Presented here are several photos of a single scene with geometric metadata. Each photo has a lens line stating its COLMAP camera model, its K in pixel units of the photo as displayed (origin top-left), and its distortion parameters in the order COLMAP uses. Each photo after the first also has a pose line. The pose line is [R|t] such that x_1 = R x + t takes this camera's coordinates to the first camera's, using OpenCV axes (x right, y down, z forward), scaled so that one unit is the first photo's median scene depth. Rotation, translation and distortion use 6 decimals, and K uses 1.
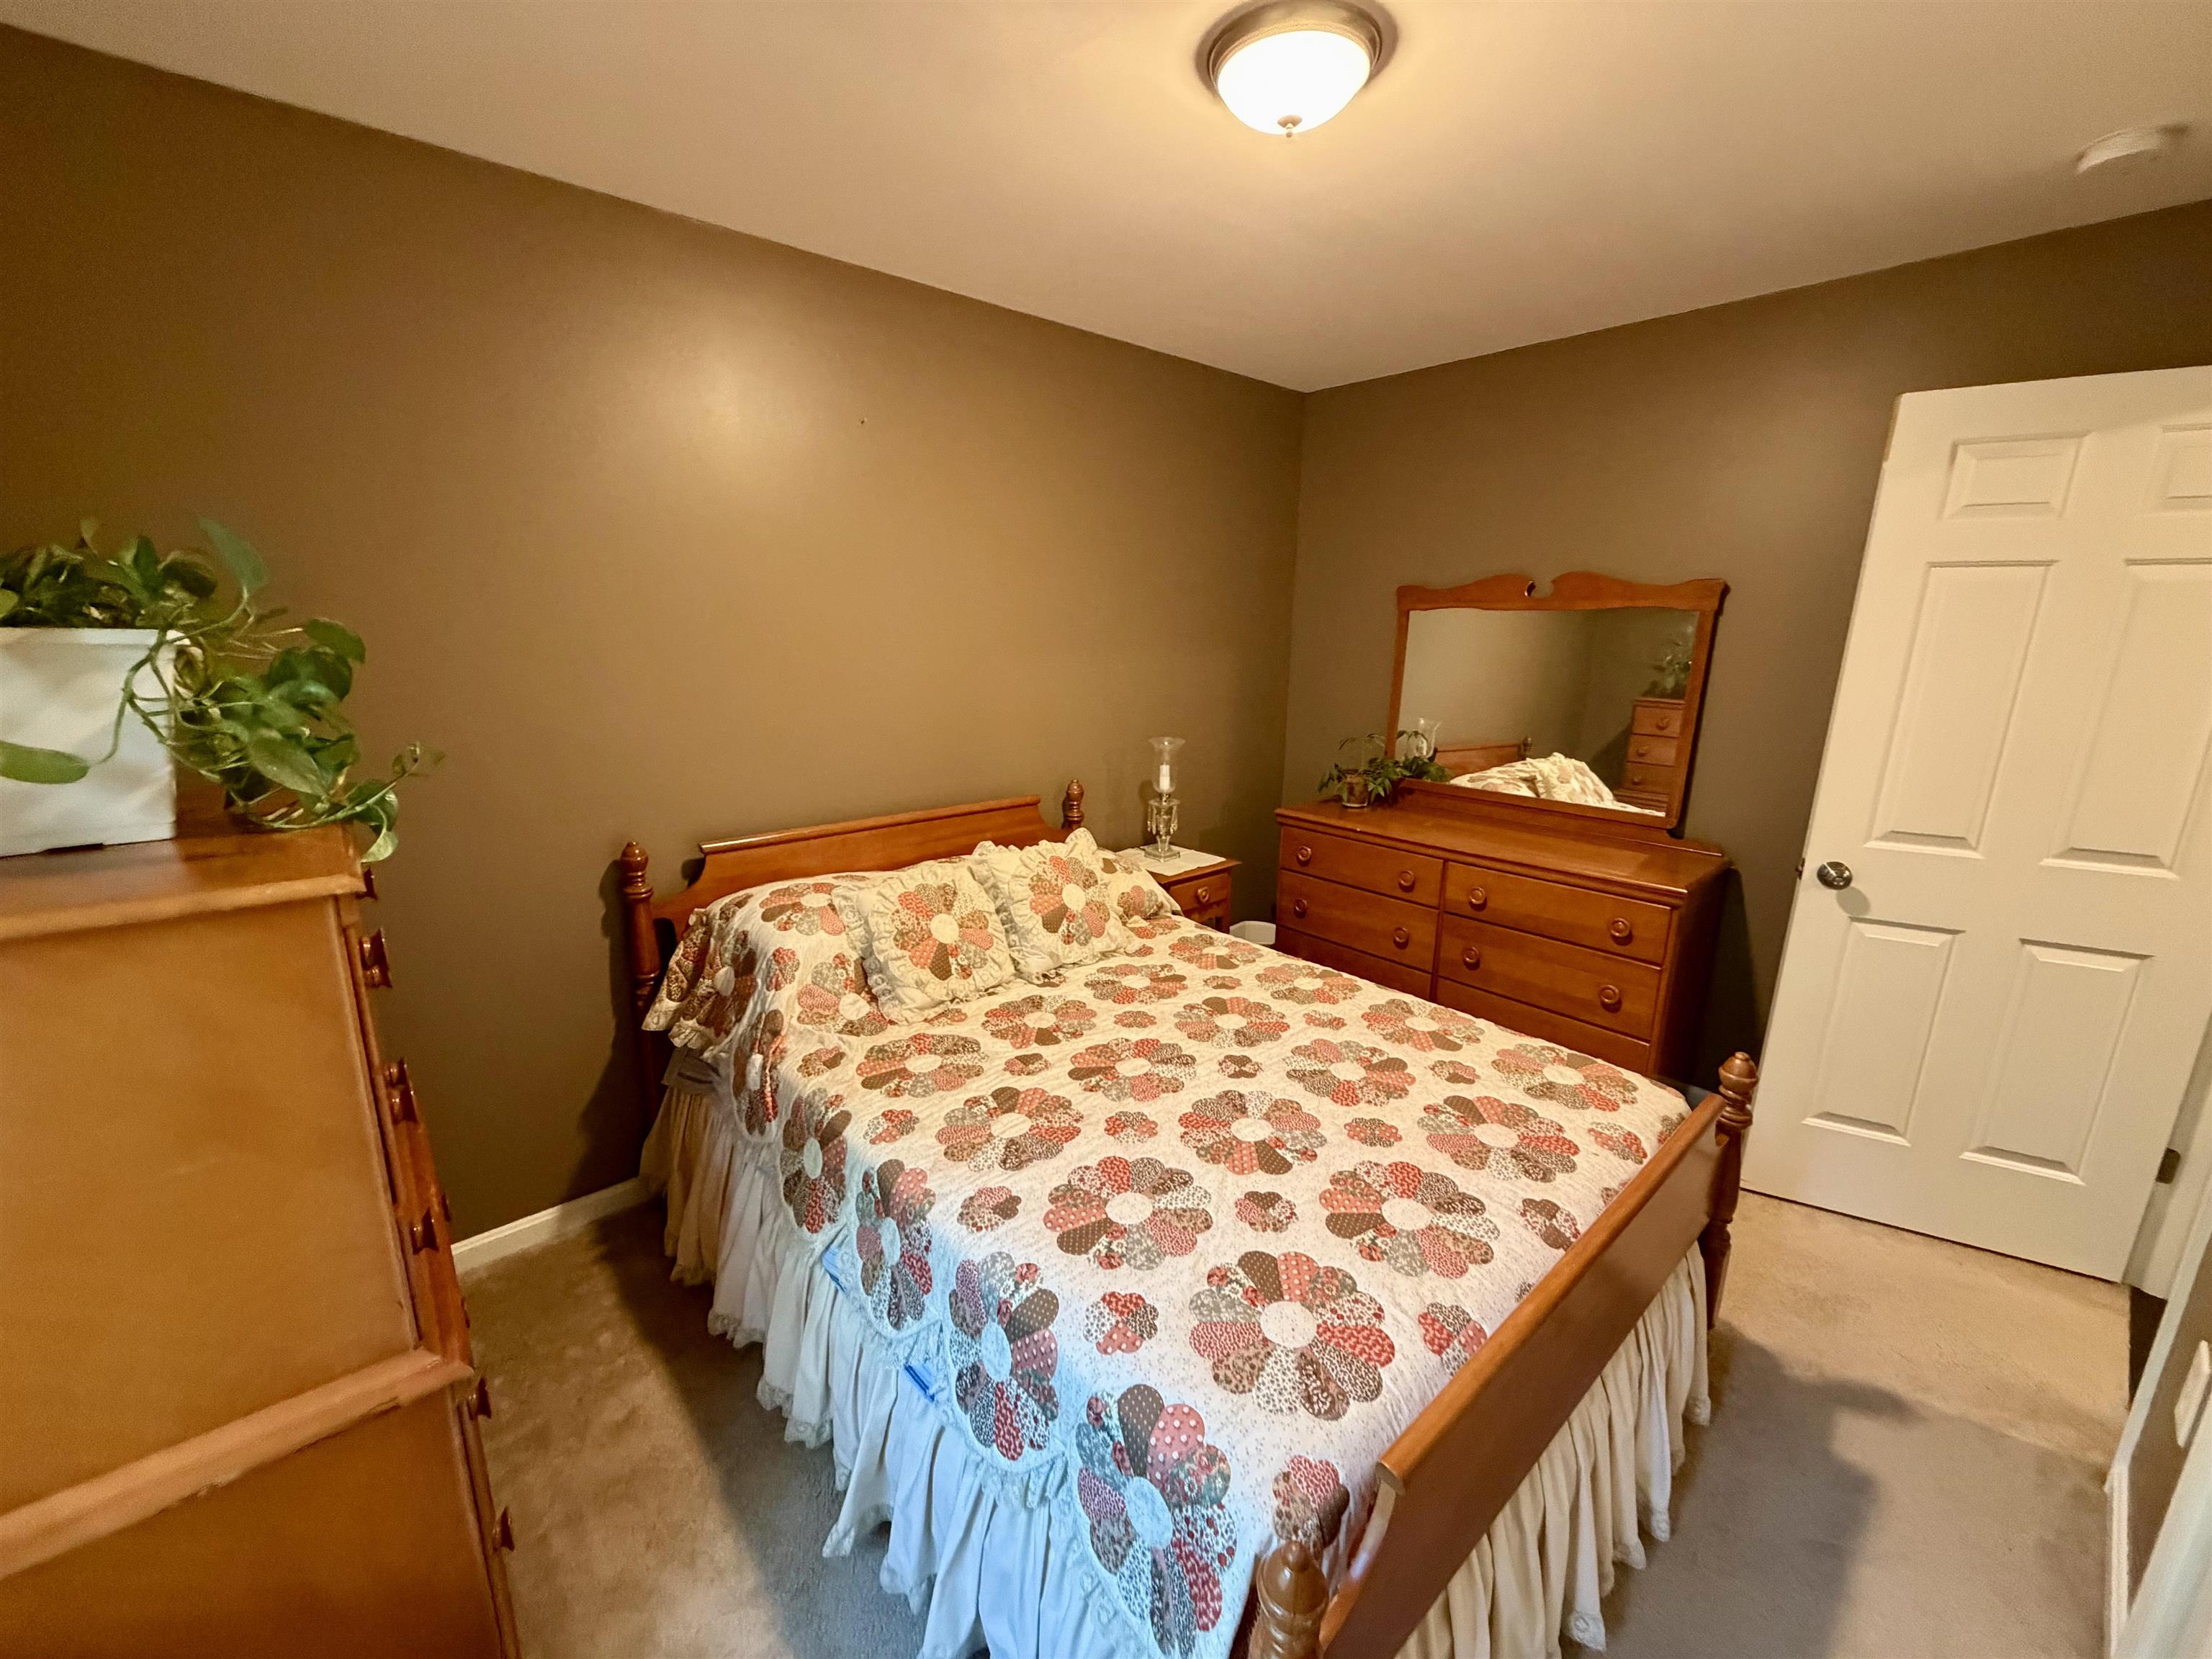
lens RADIAL K [[883.9, 0, 1100.1], [0, 883.9, 828.5], [0, 0, 1]] dist [-0.000042, 0.000295]
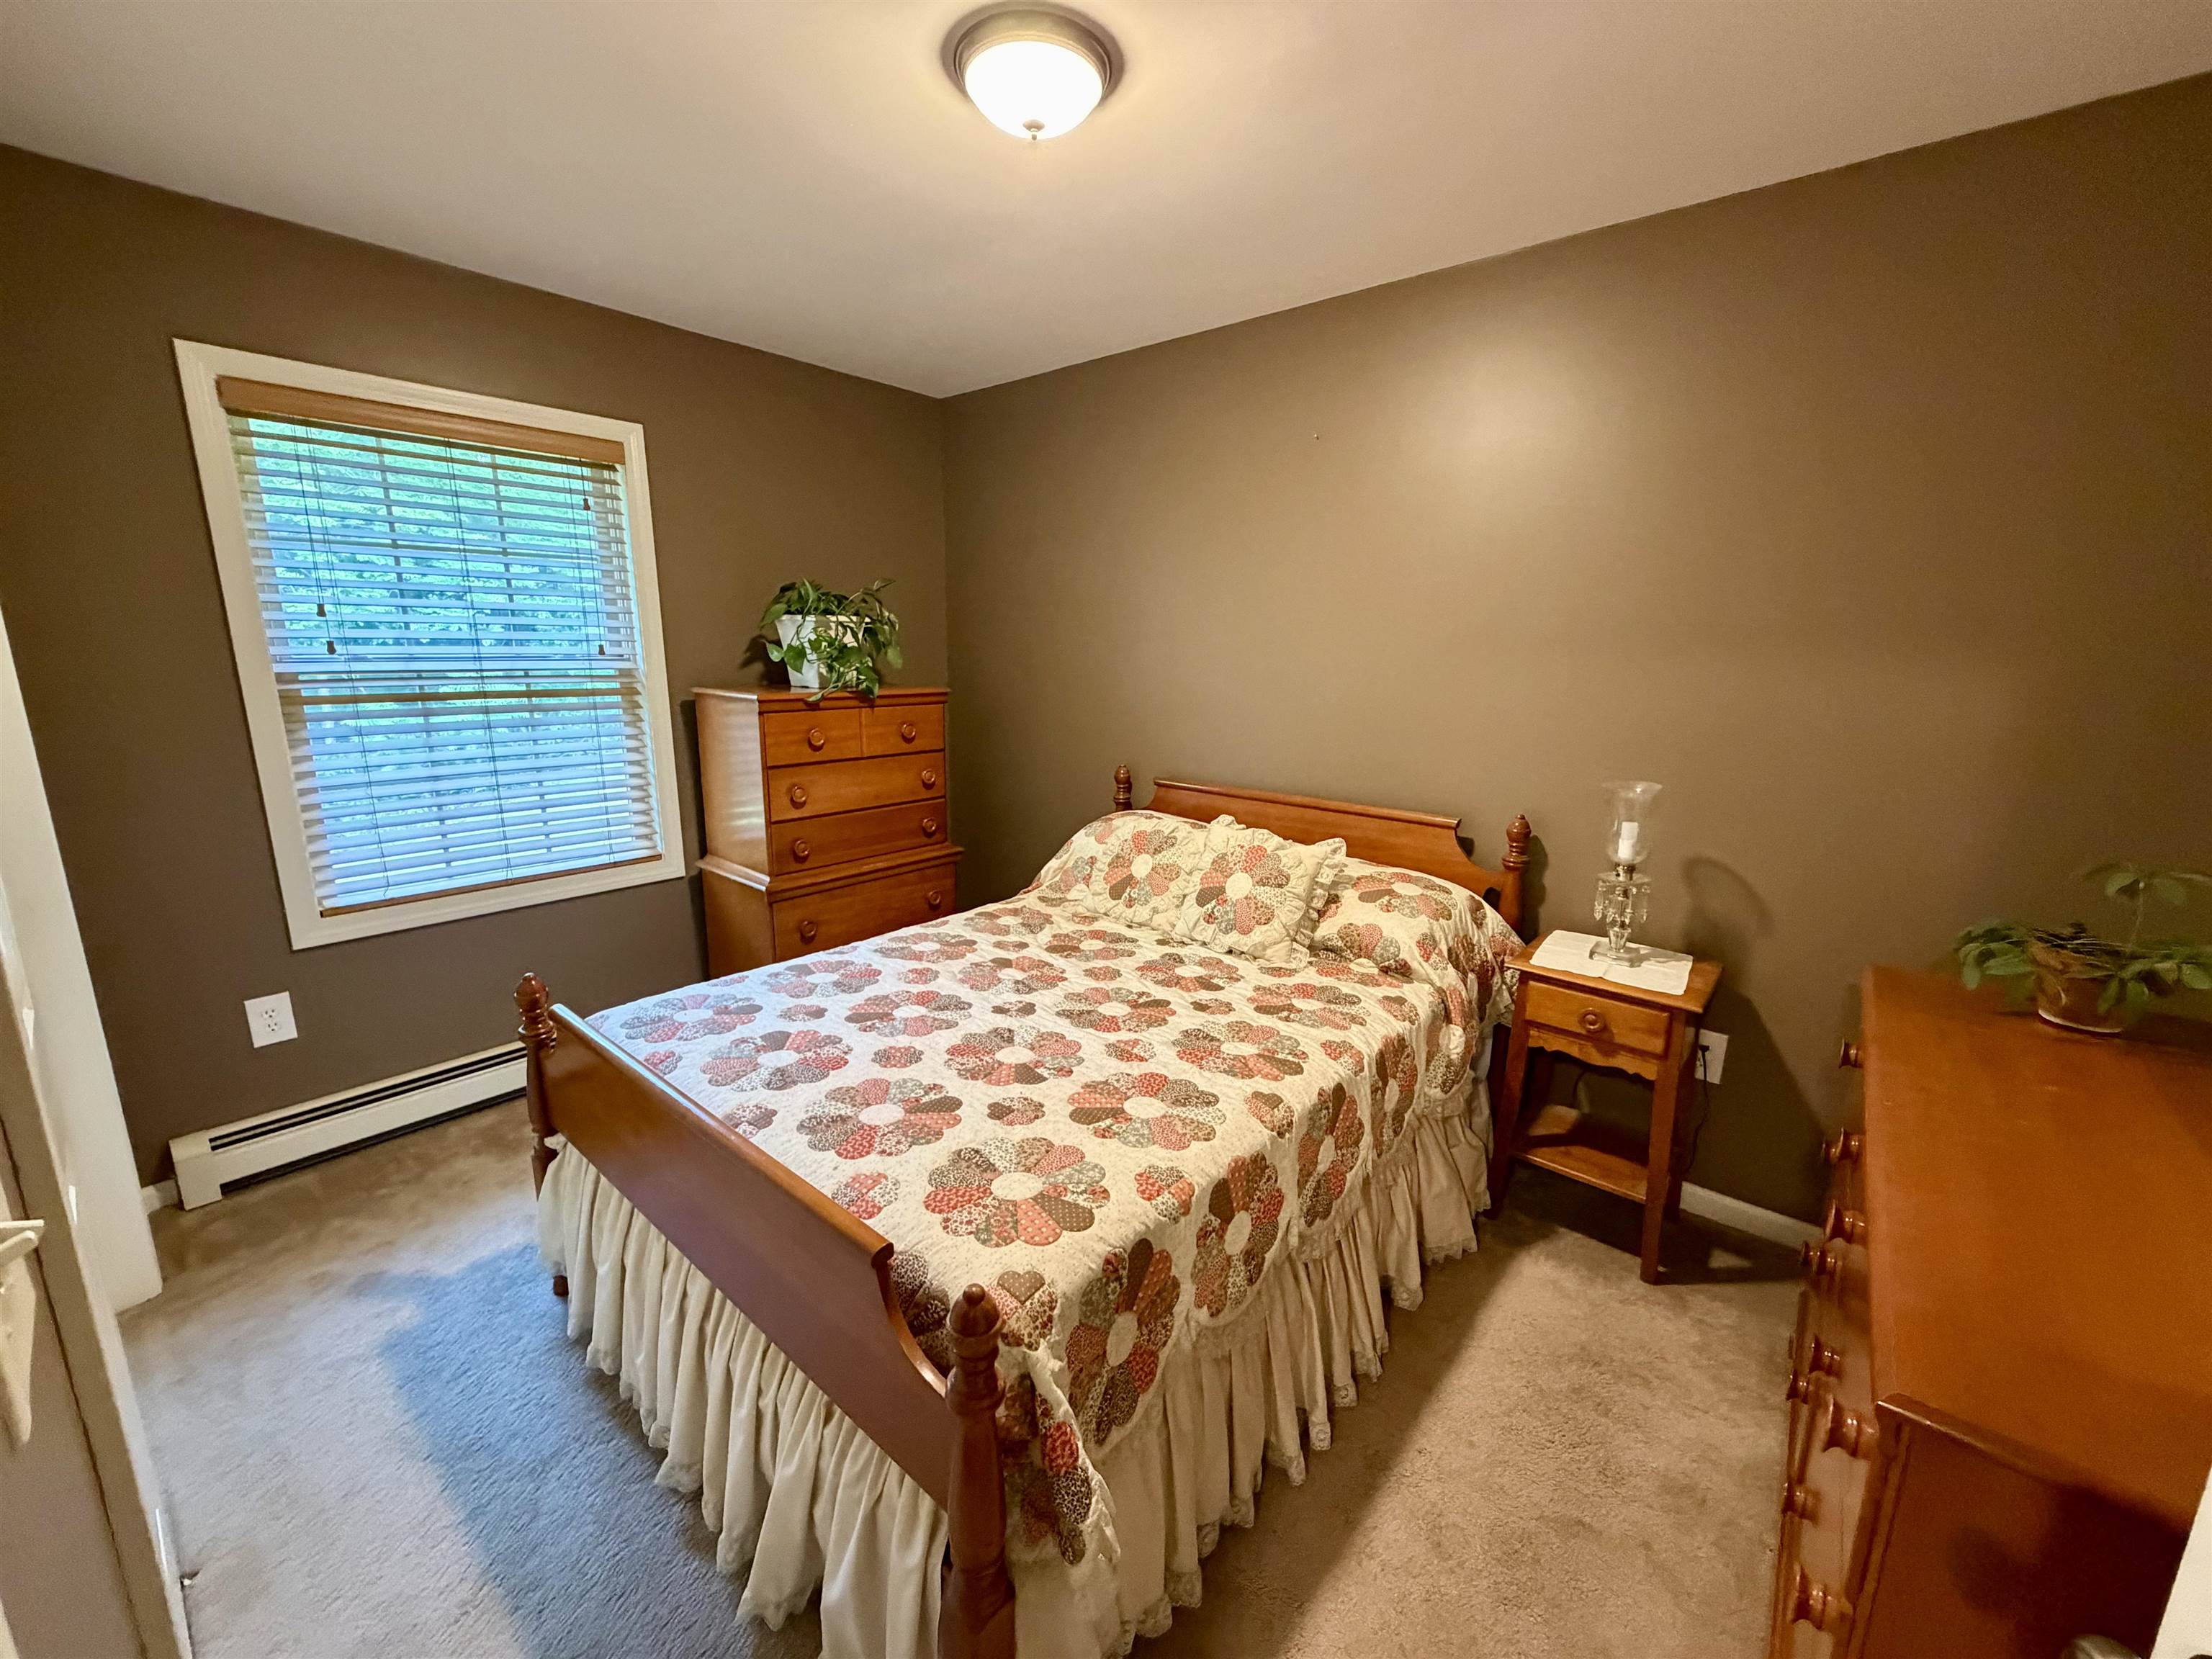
lens RADIAL K [[904.7, 0, 1118.5], [0, 904.7, 831.0], [0, 0, 1]] dist [0.000582, 0.000233]
pose [[0.138484, 0.196588, -0.970657, 1.233564], [-0.236271, 0.958359, 0.160388, -0.149782], [0.961768, 0.207127, 0.179165, 0.899555]]
